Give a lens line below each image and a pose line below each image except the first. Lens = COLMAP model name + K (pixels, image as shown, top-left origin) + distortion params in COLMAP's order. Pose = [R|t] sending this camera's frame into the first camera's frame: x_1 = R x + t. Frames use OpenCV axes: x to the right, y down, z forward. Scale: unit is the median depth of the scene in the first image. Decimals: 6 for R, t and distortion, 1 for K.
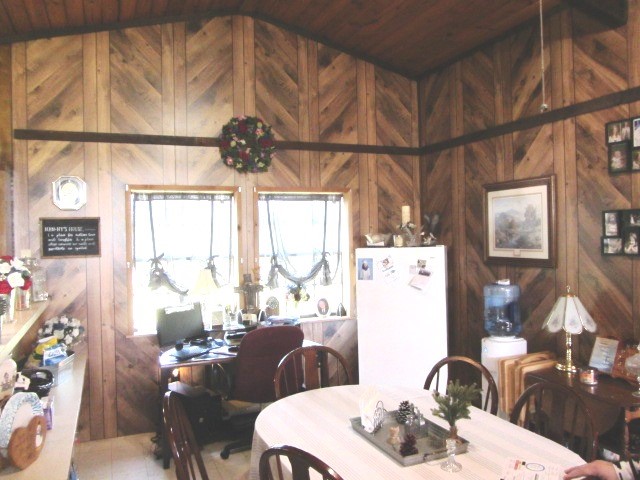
lens RADIAL K [[523.7, 0, 320.0], [0, 523.7, 238.6], [0, 0, 1]] dist [-0.051739, 0.016222]
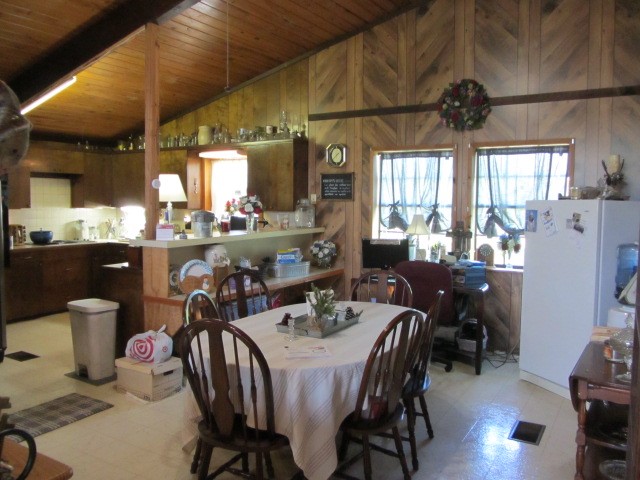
lens RADIAL K [[523.7, 0, 320.1], [0, 523.7, 239.7], [0, 0, 1]] dist [-0.051739, 0.016222]
pose [[0.599478, 0.085150, -0.795849, 0.608051], [-0.023717, 0.995778, 0.088676, 0.015450], [0.800040, -0.034284, 0.598967, 0.083342]]
